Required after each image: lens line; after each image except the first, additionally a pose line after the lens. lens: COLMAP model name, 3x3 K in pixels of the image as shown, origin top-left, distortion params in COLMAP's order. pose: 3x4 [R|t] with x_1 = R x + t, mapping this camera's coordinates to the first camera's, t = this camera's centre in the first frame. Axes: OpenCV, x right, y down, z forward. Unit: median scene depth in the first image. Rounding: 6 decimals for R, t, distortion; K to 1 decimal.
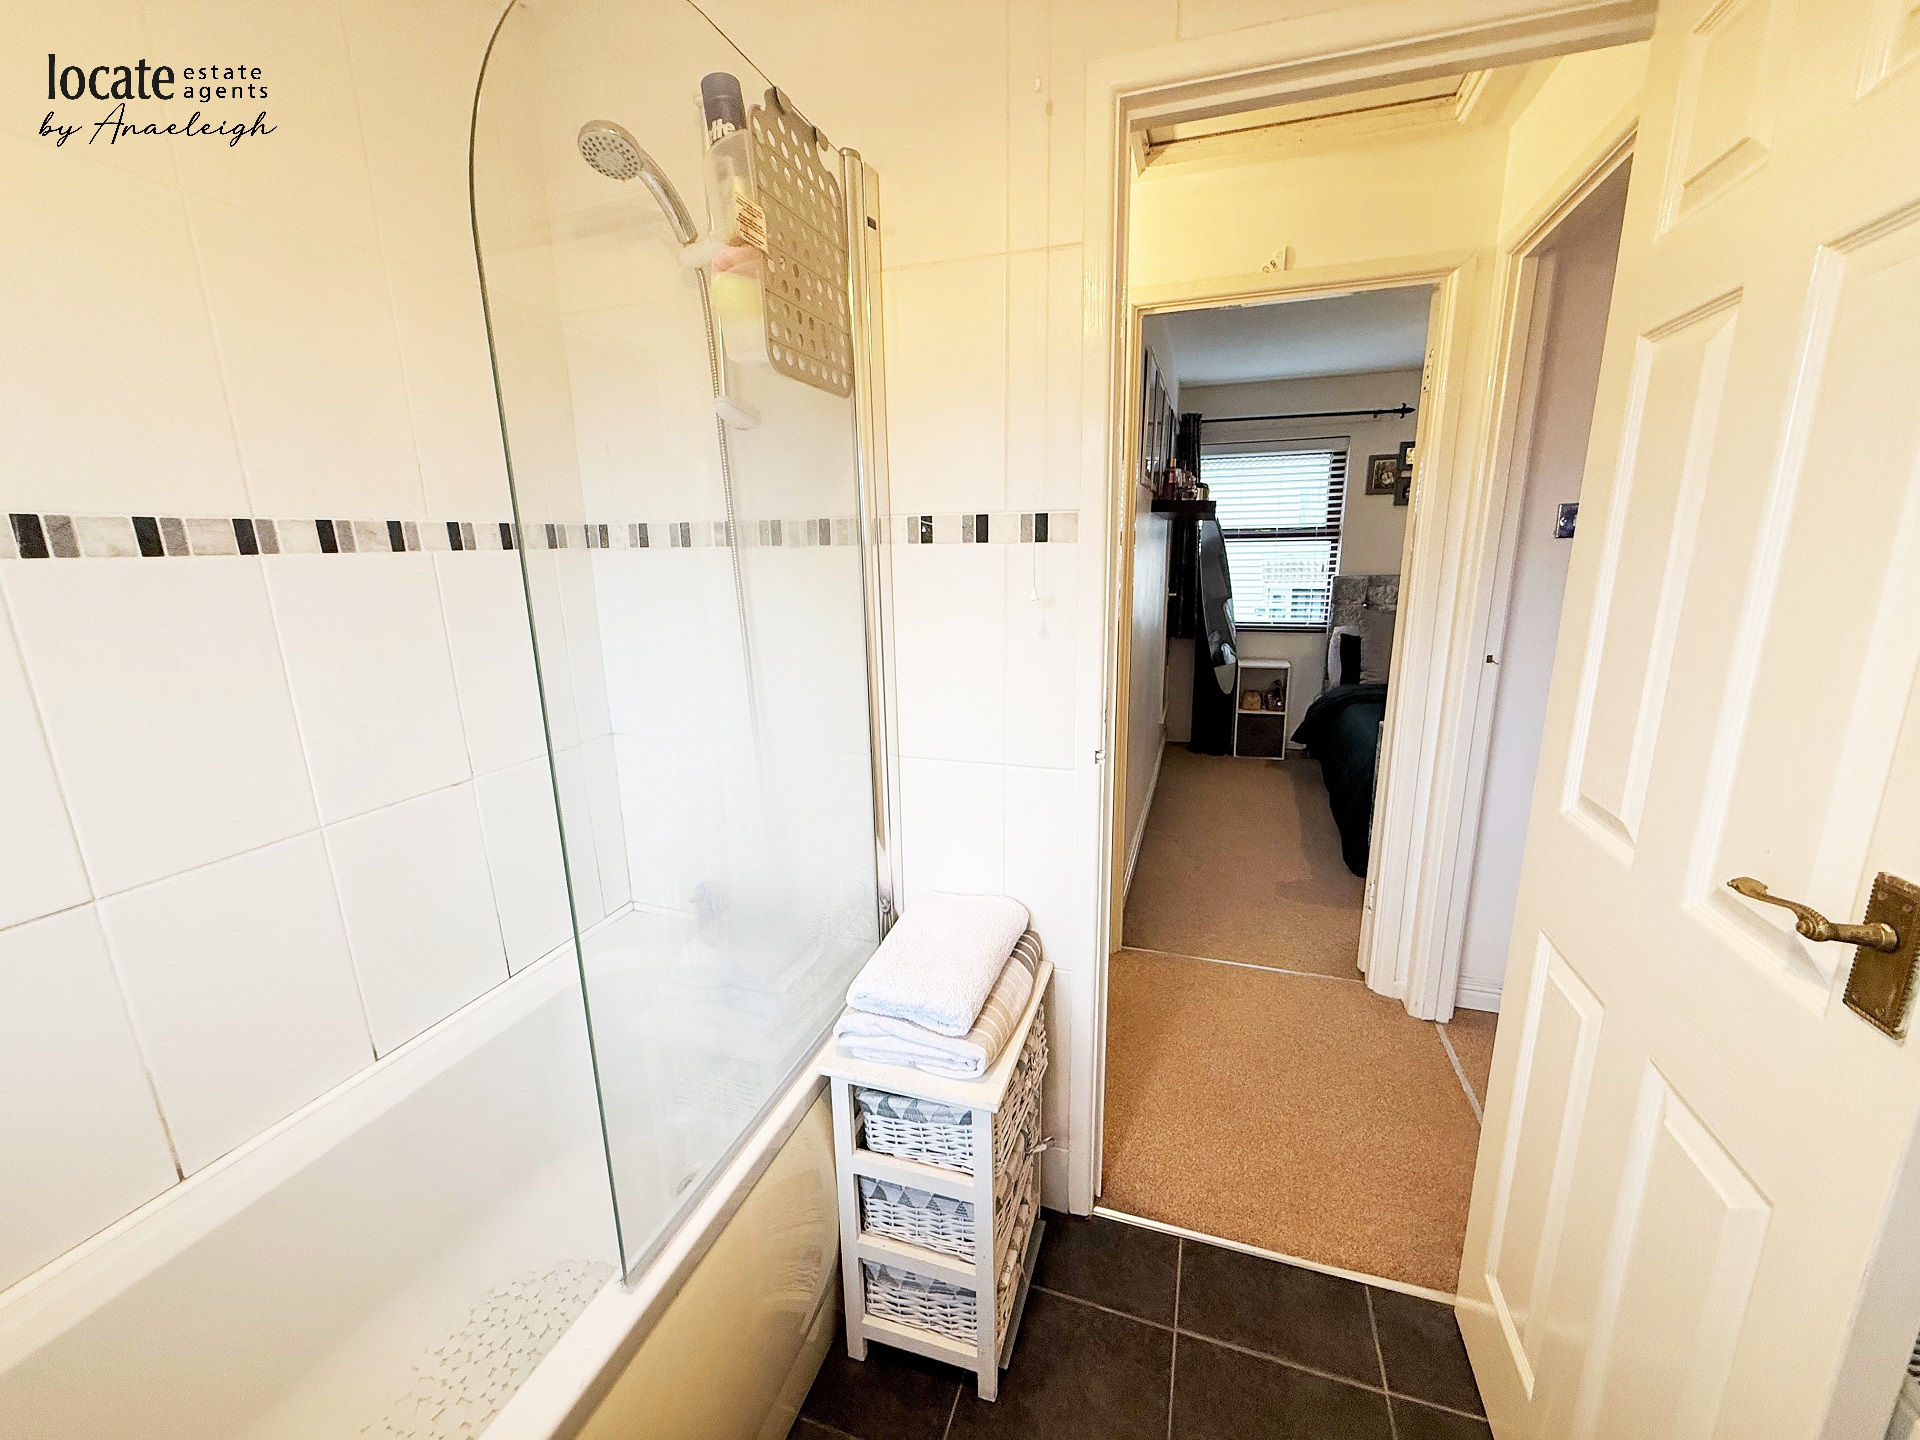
lens RADIAL K [[760.6, 0, 956.1], [0, 760.6, 729.7], [0, 0, 1]] dist [0.000646, -0.000698]
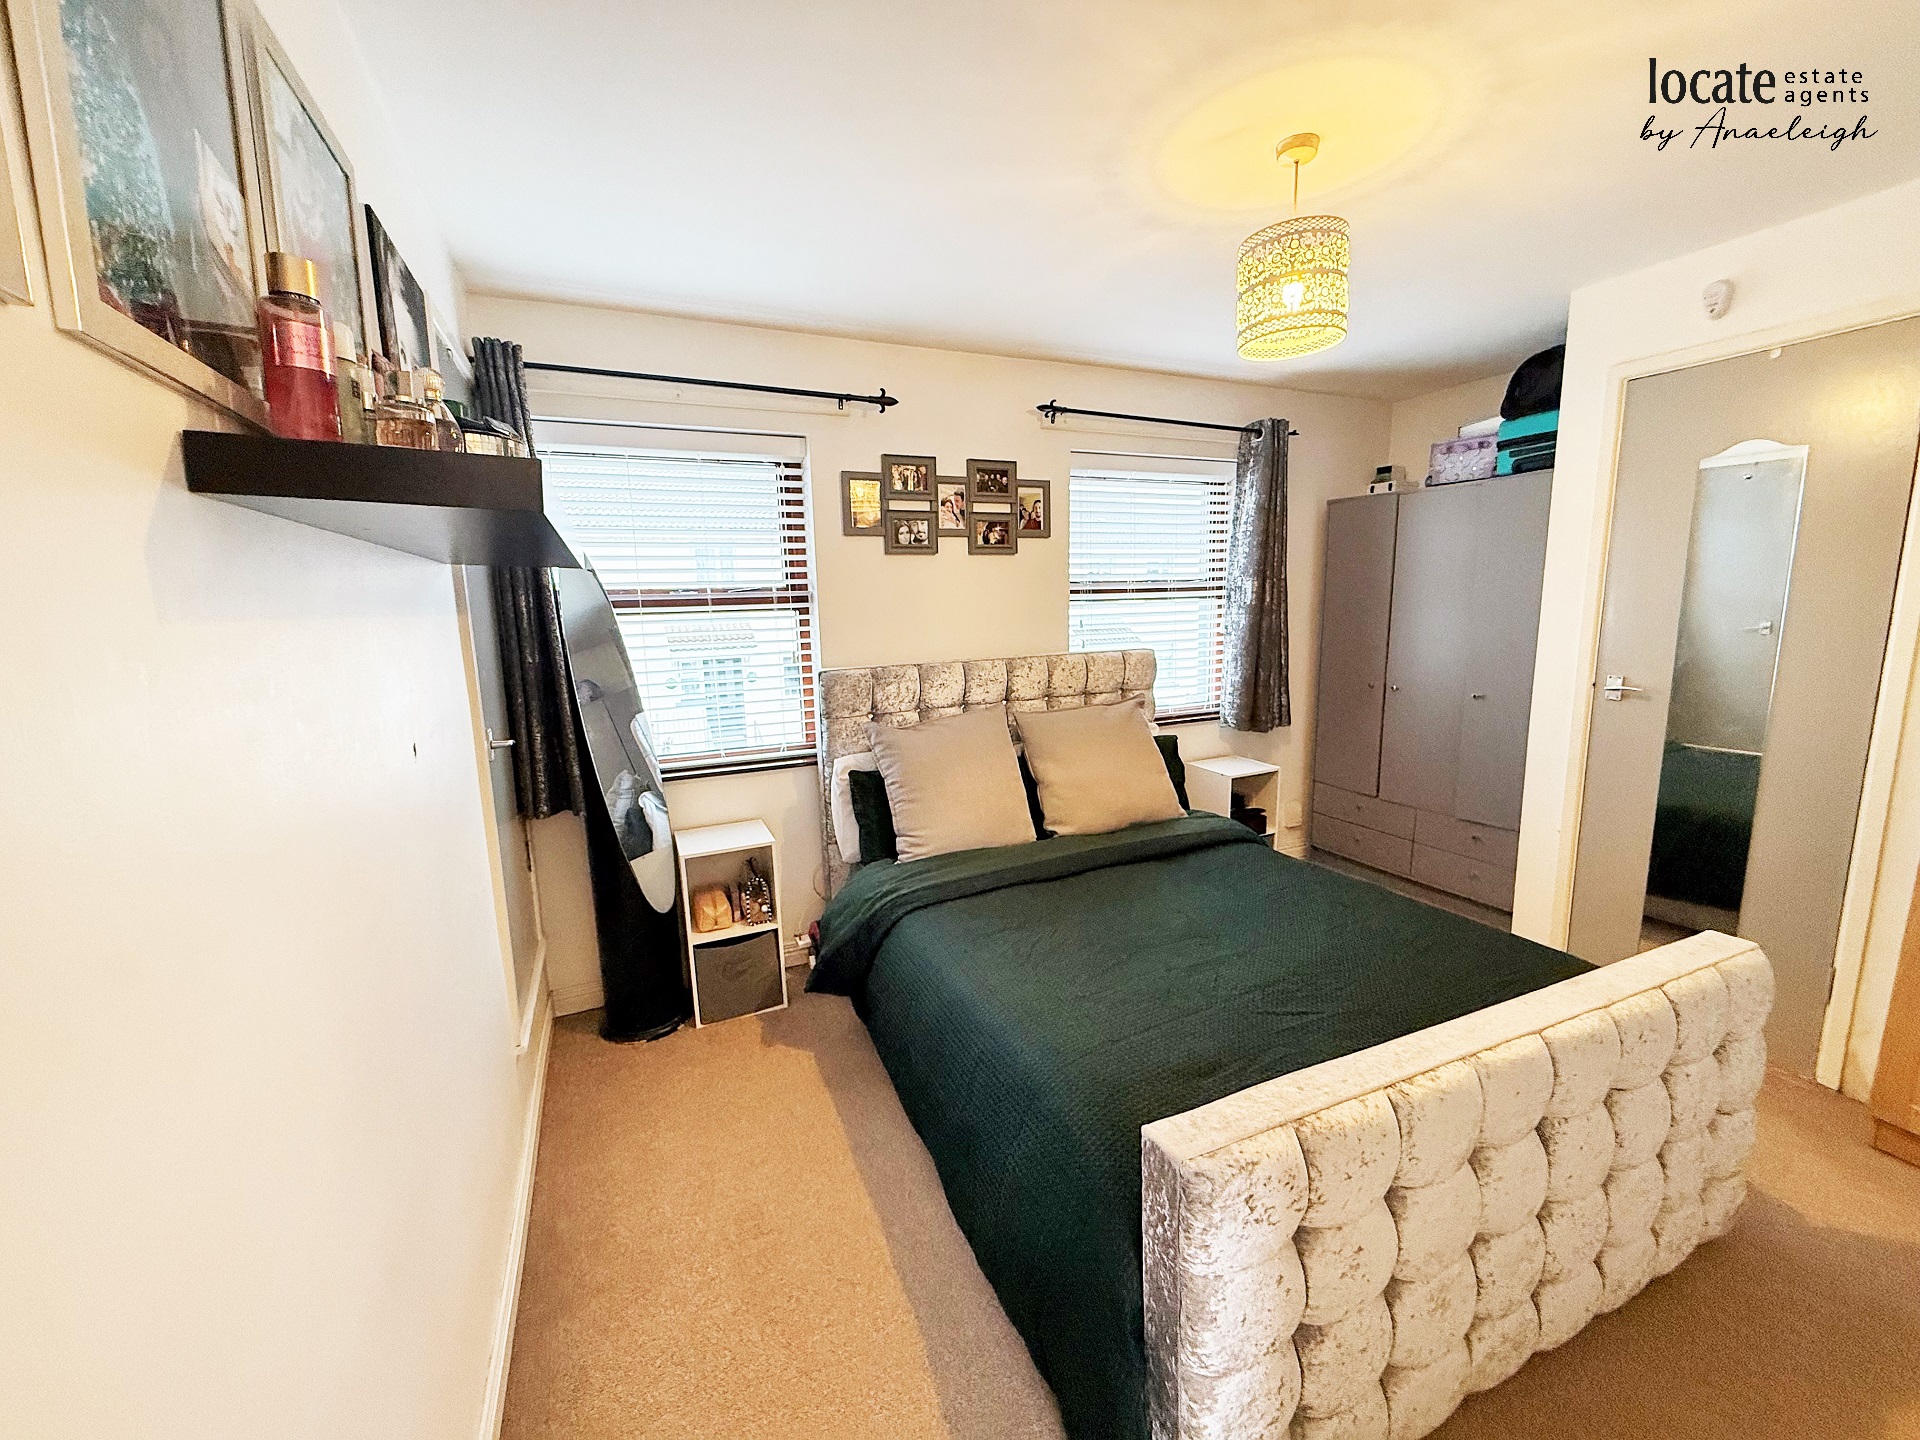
lens RADIAL K [[760.6, 0, 948.1], [0, 760.6, 722.8], [0, 0, 1]] dist [0.000646, -0.000698]
pose [[0.741349, -0.107670, 0.662427, 0.176182], [0.166038, 0.985787, -0.025591, -0.126900], [-0.650257, 0.128960, 0.748689, 0.488945]]
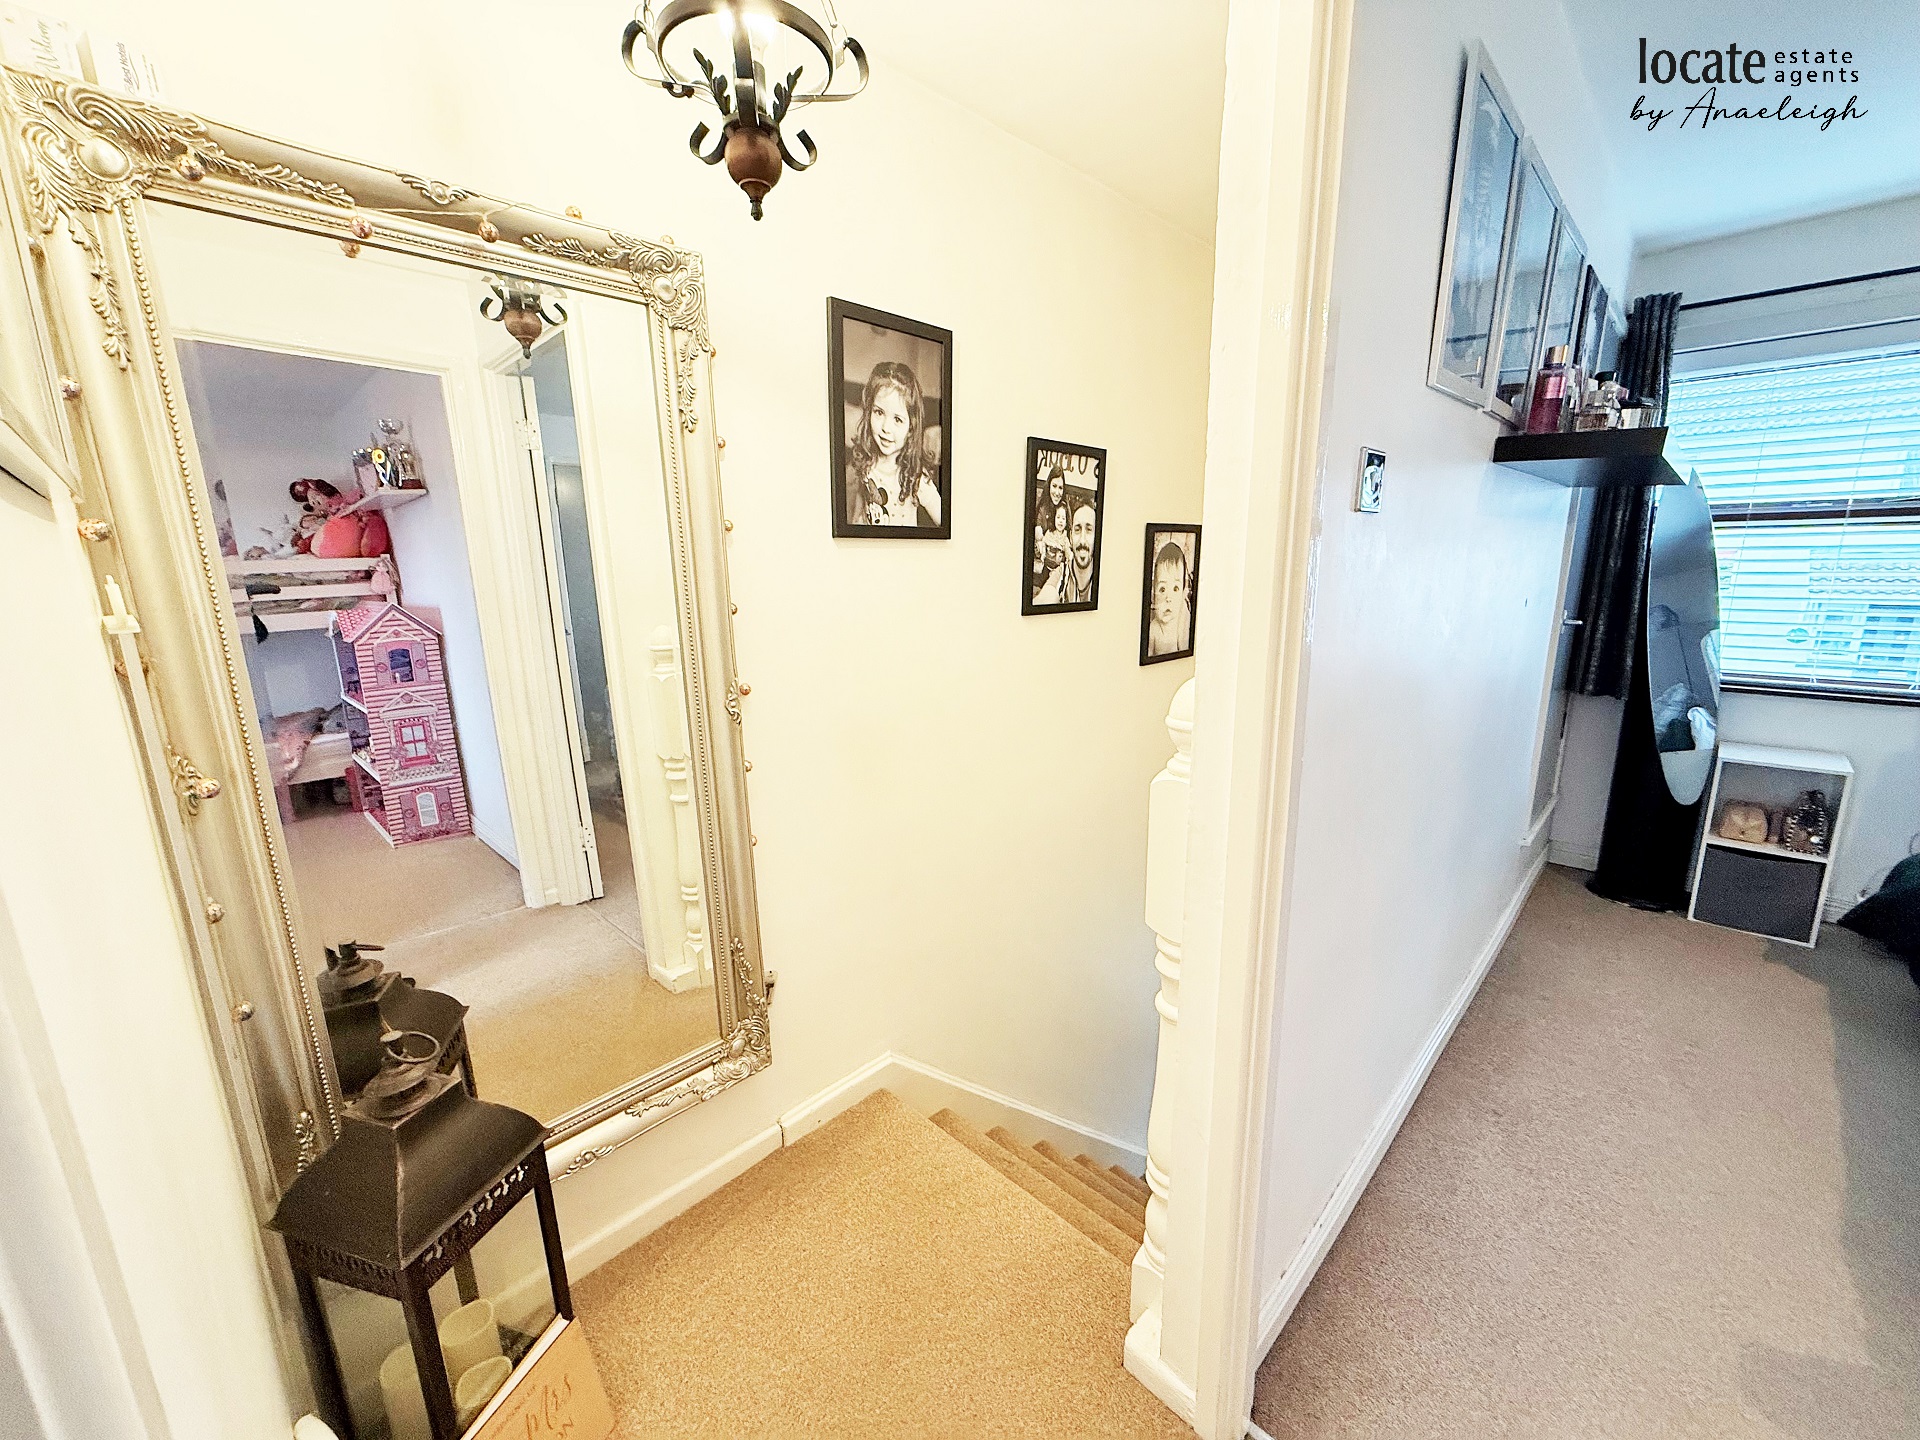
lens RADIAL K [[760.6, 0, 959.7], [0, 760.6, 724.7], [0, 0, 1]] dist [0.000646, -0.000698]
pose [[0.898281, 0.095716, -0.428869, 0.116543], [-0.097184, 0.995094, 0.018531, -0.064011], [0.428539, 0.025033, 0.903176, 0.280330]]
